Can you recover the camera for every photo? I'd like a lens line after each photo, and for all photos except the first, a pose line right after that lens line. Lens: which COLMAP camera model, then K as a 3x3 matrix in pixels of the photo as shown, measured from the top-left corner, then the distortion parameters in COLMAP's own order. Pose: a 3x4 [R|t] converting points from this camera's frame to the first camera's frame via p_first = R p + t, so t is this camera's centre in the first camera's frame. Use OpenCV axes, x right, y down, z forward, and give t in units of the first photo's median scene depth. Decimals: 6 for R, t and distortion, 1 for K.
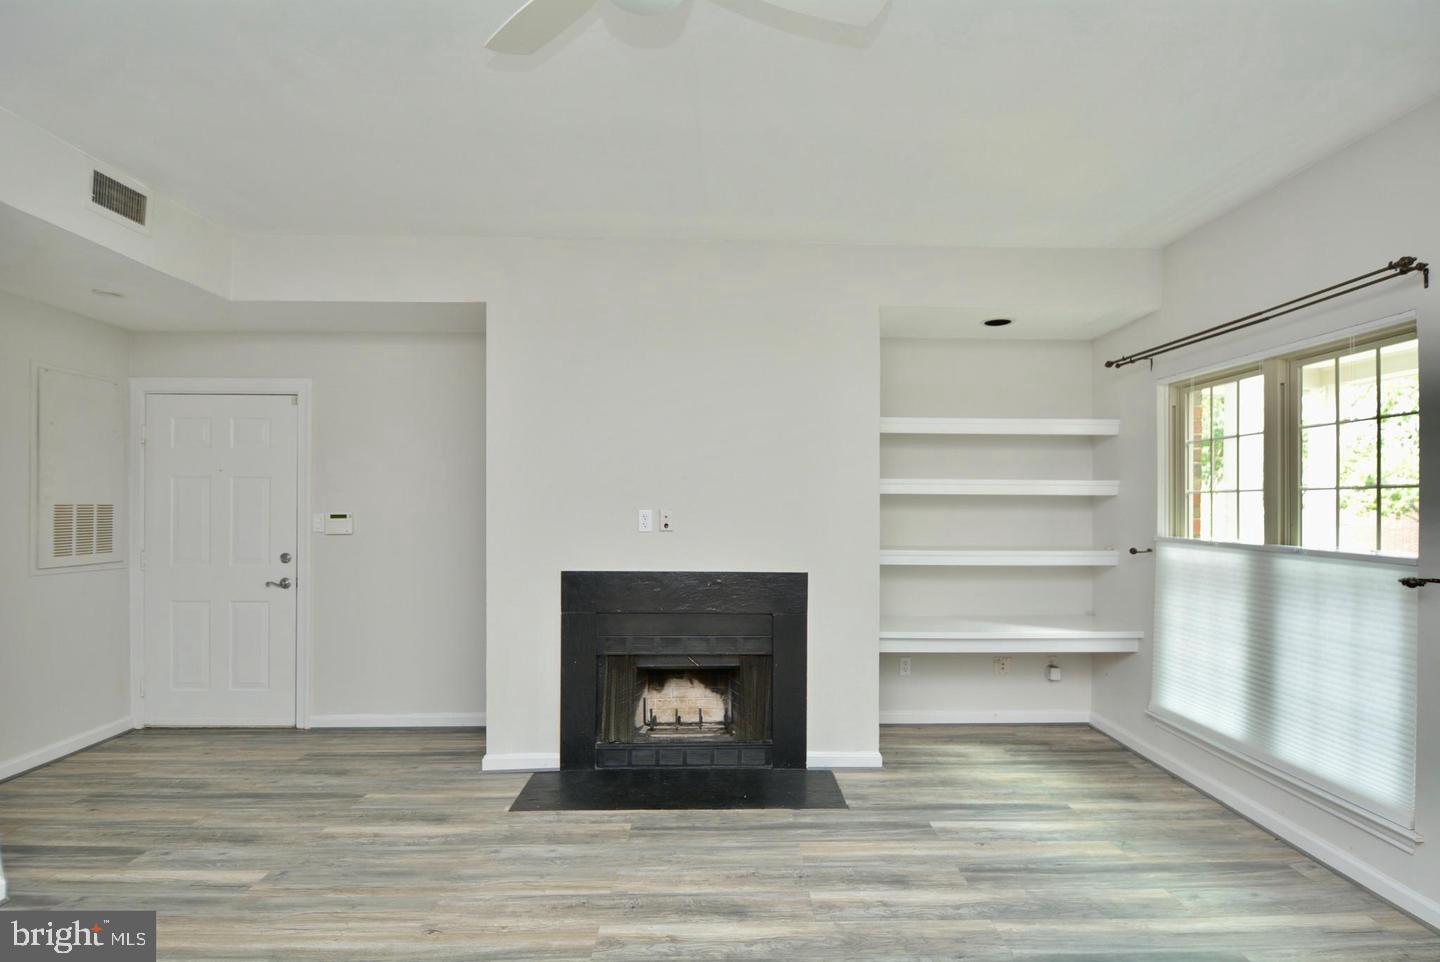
lens RADIAL K [[733.4, 0, 737.5], [0, 733.4, 503.0], [0, 0, 1]] dist [0.026087, -0.030729]
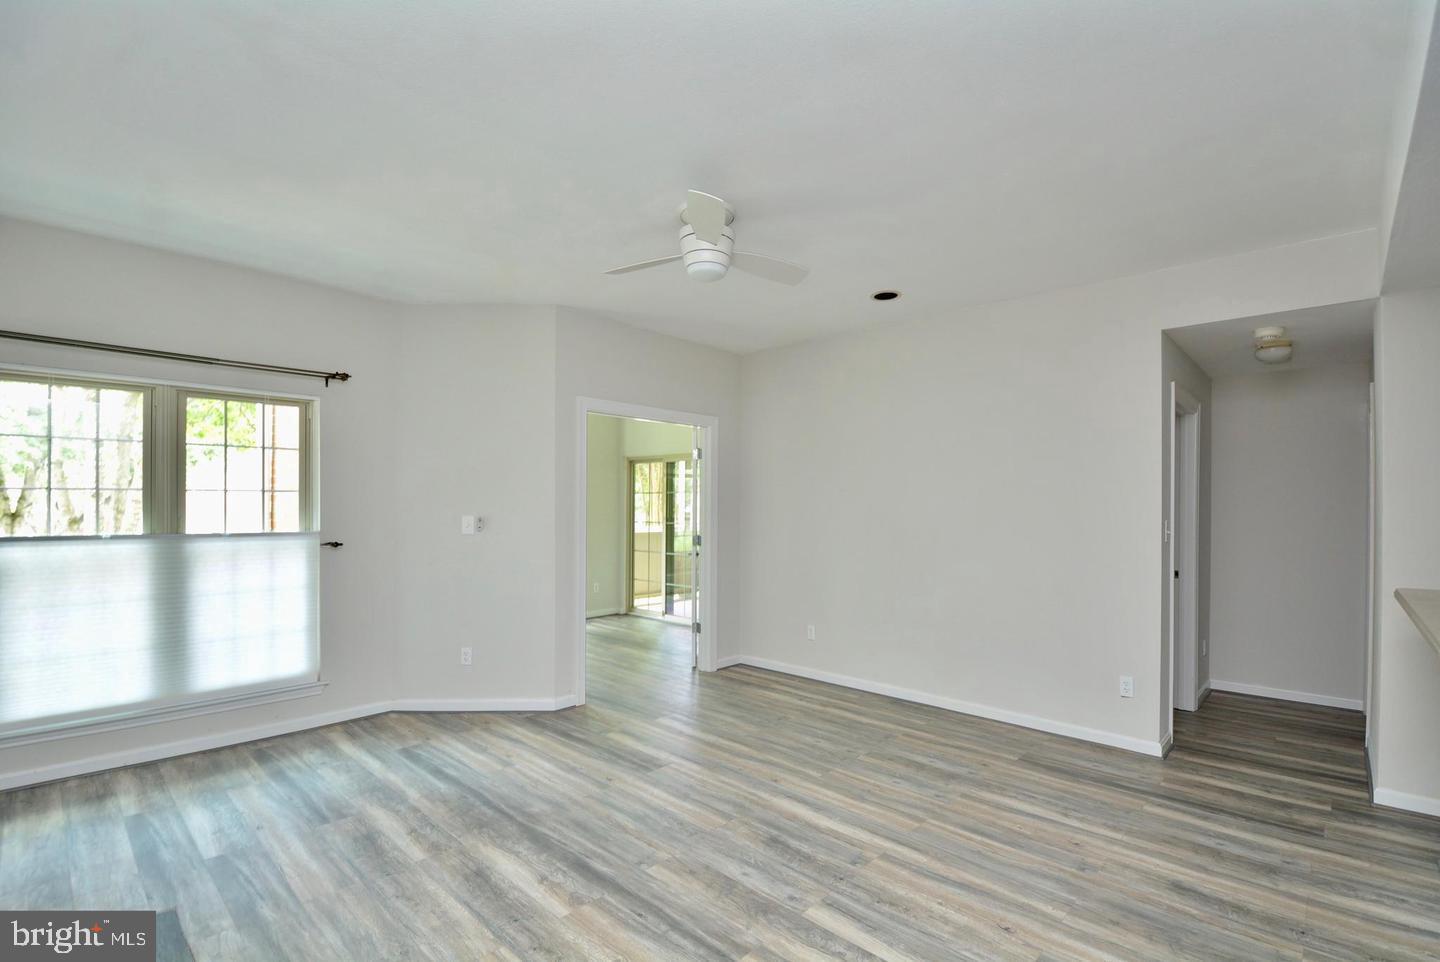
lens RADIAL K [[655.6, 0, 738.1], [0, 655.6, 490.9], [0, 0, 1]] dist [0.014832, -0.022811]
pose [[-0.715368, 0.006013, 0.698722, -0.641262], [-0.008423, 0.999816, -0.017228, -0.005254], [-0.698698, -0.018210, -0.715185, 0.950222]]
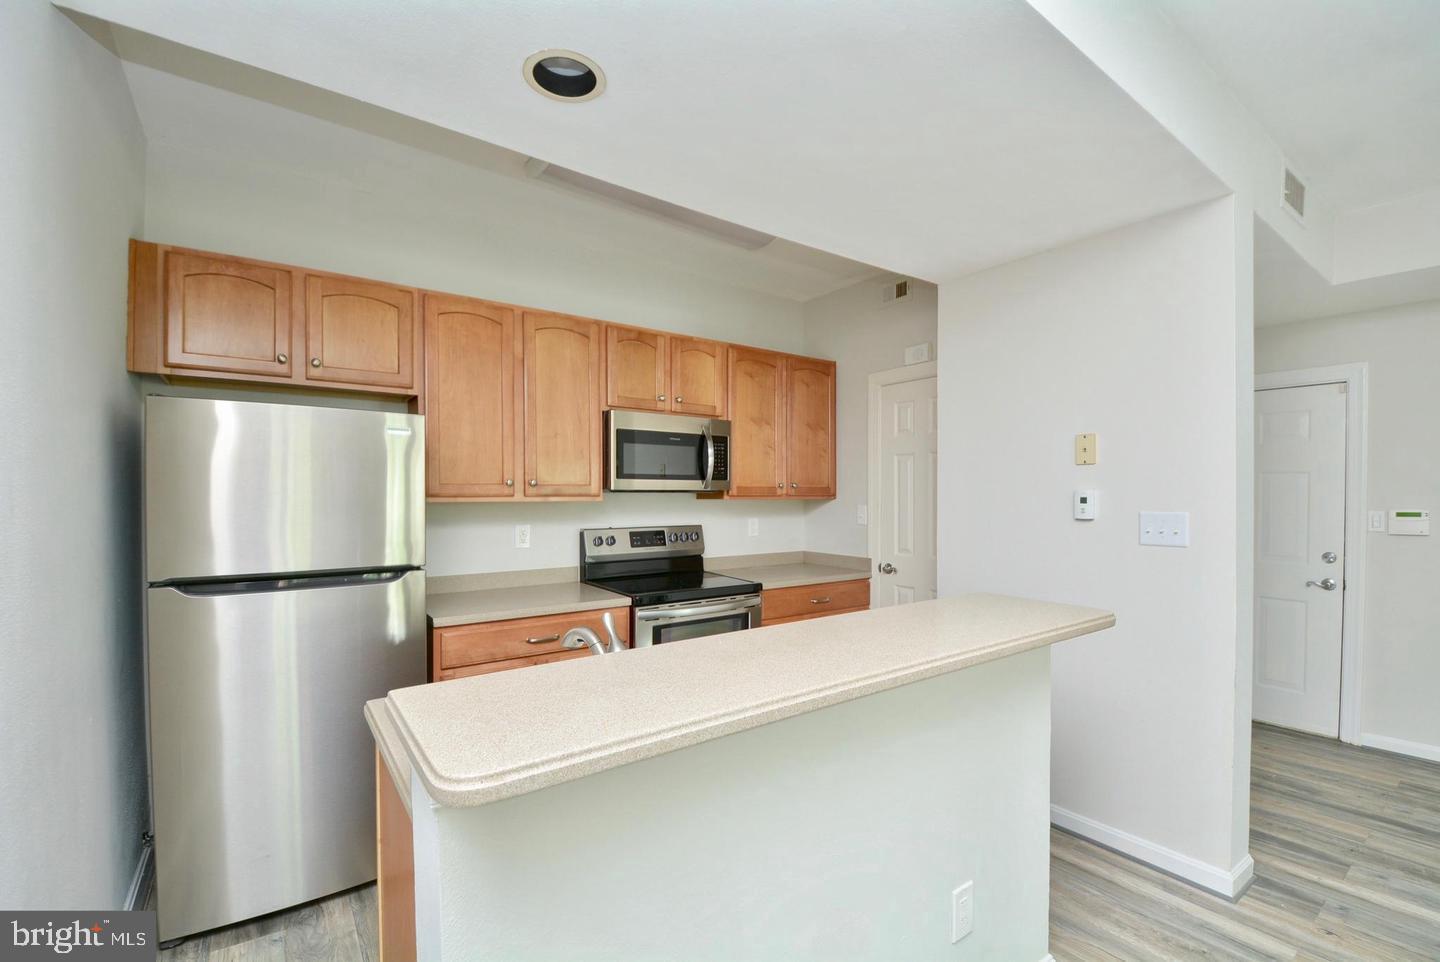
lens RADIAL K [[628.7, 0, 737.8], [0, 628.7, 501.1], [0, 0, 1]] dist [0.008666, -0.017177]
pose [[0.575364, 0.004711, -0.817884, -0.467256], [-0.001962, 0.999988, 0.004380, 0.000497], [0.817895, -0.000915, 0.575367, -0.085236]]
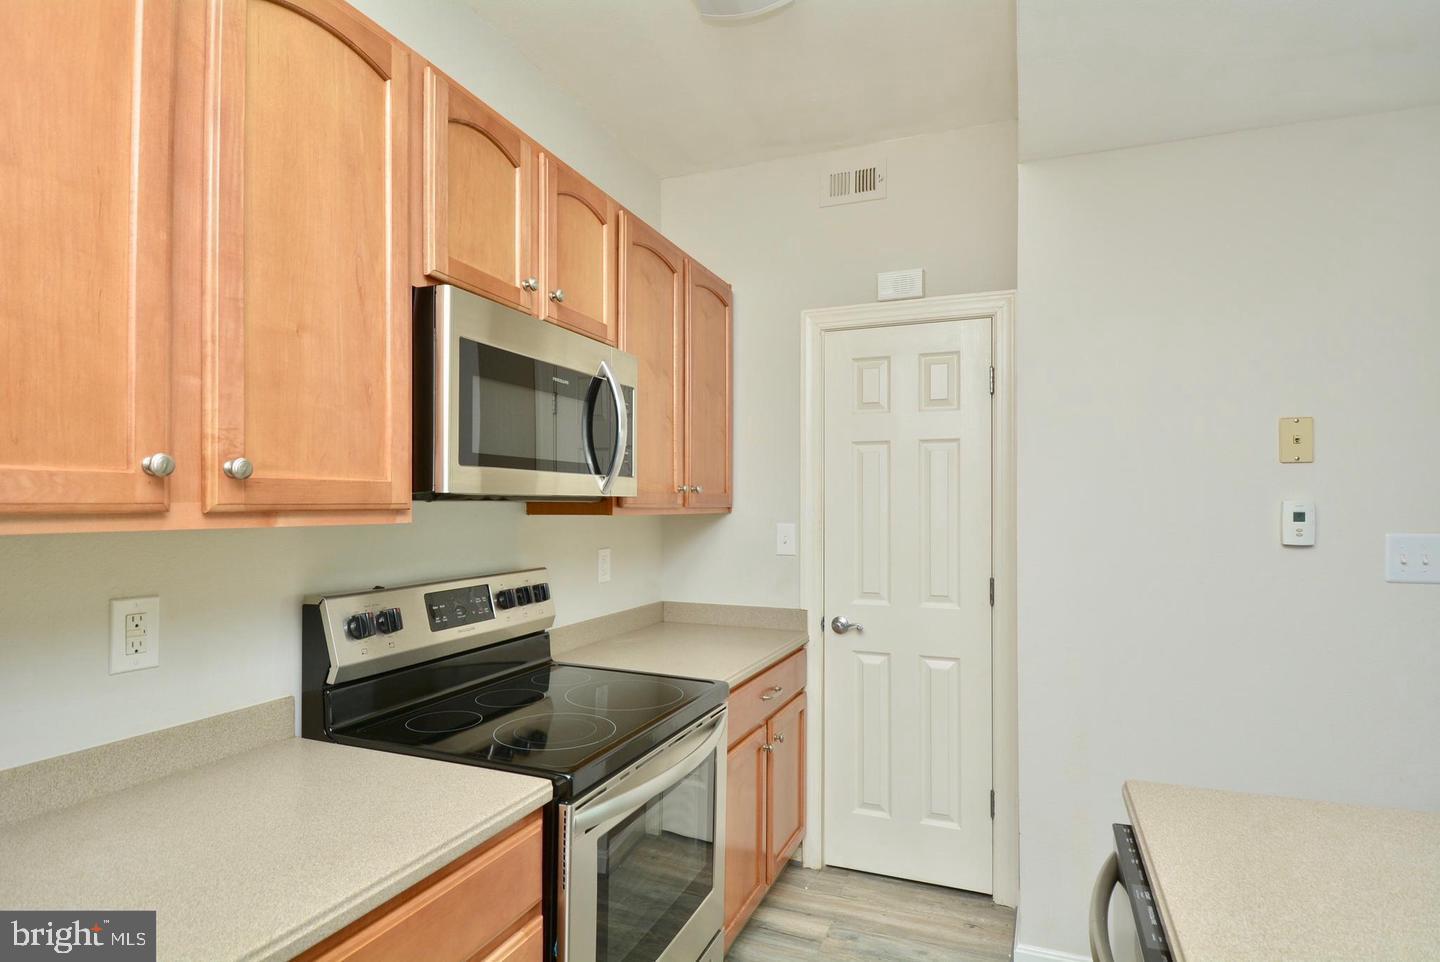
lens RADIAL K [[754.3, 0, 746.4], [0, 754.3, 501.0], [0, 0, 1]] dist [0.023022, -0.033439]
pose [[0.923136, -0.001771, -0.384468, -0.953368], [-0.001821, 0.999958, -0.008977, -0.003727], [0.384468, 0.008987, 0.923095, -0.038657]]
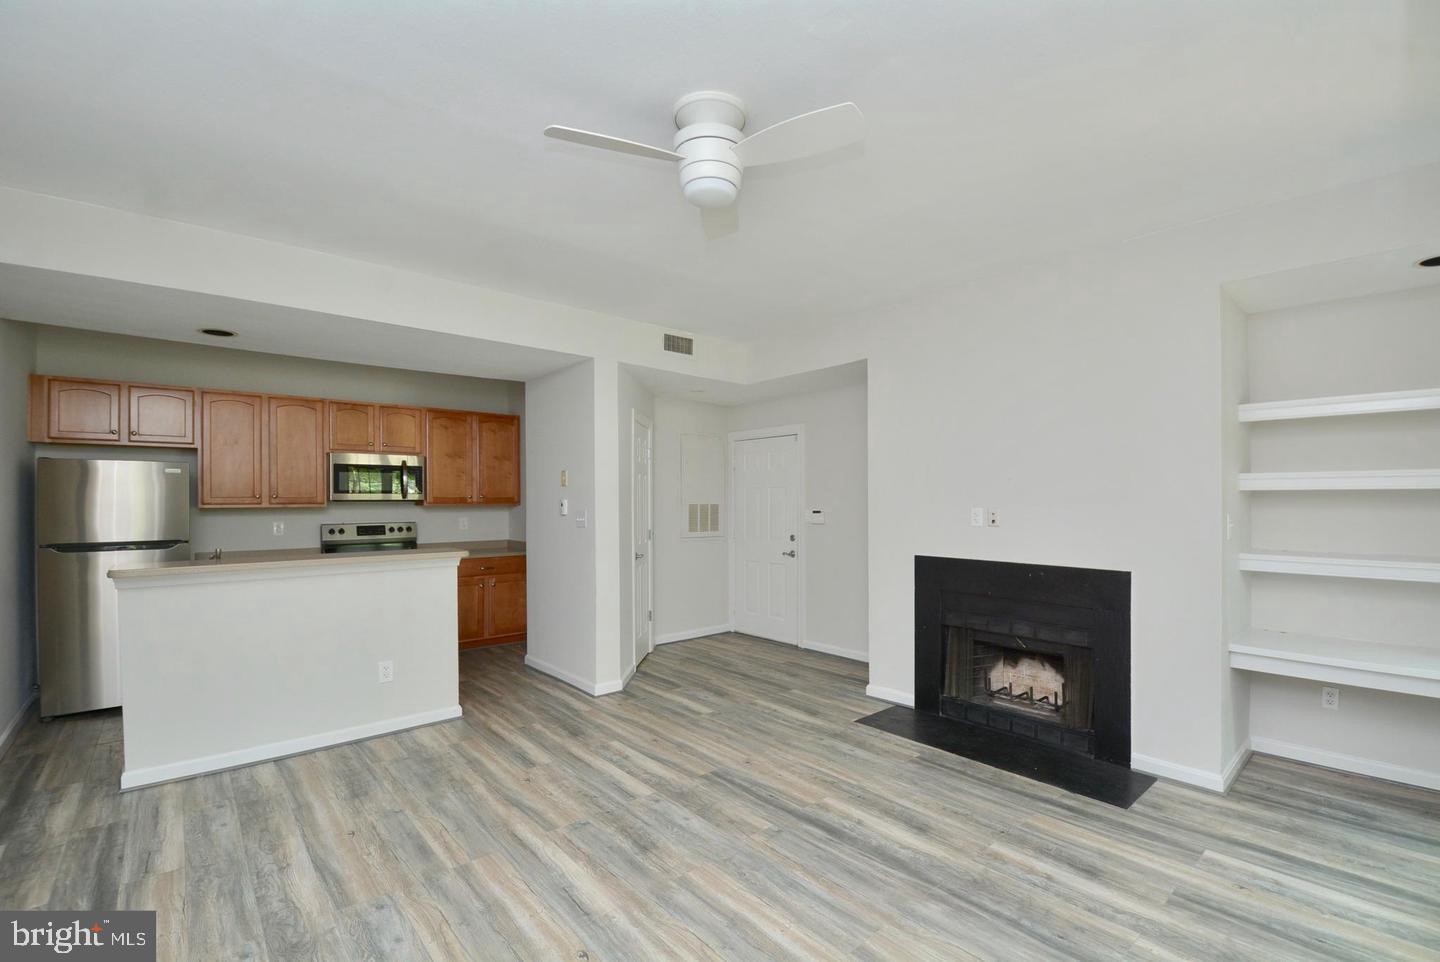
lens RADIAL K [[628.7, 0, 737.8], [0, 628.7, 501.1], [0, 0, 1]] dist [0.008666, -0.017177]
pose [[0.642906, -0.006212, -0.765920, 0.408893], [0.003362, 0.999980, -0.005288, 0.002484], [0.765938, 0.000825, 0.642914, 0.049333]]
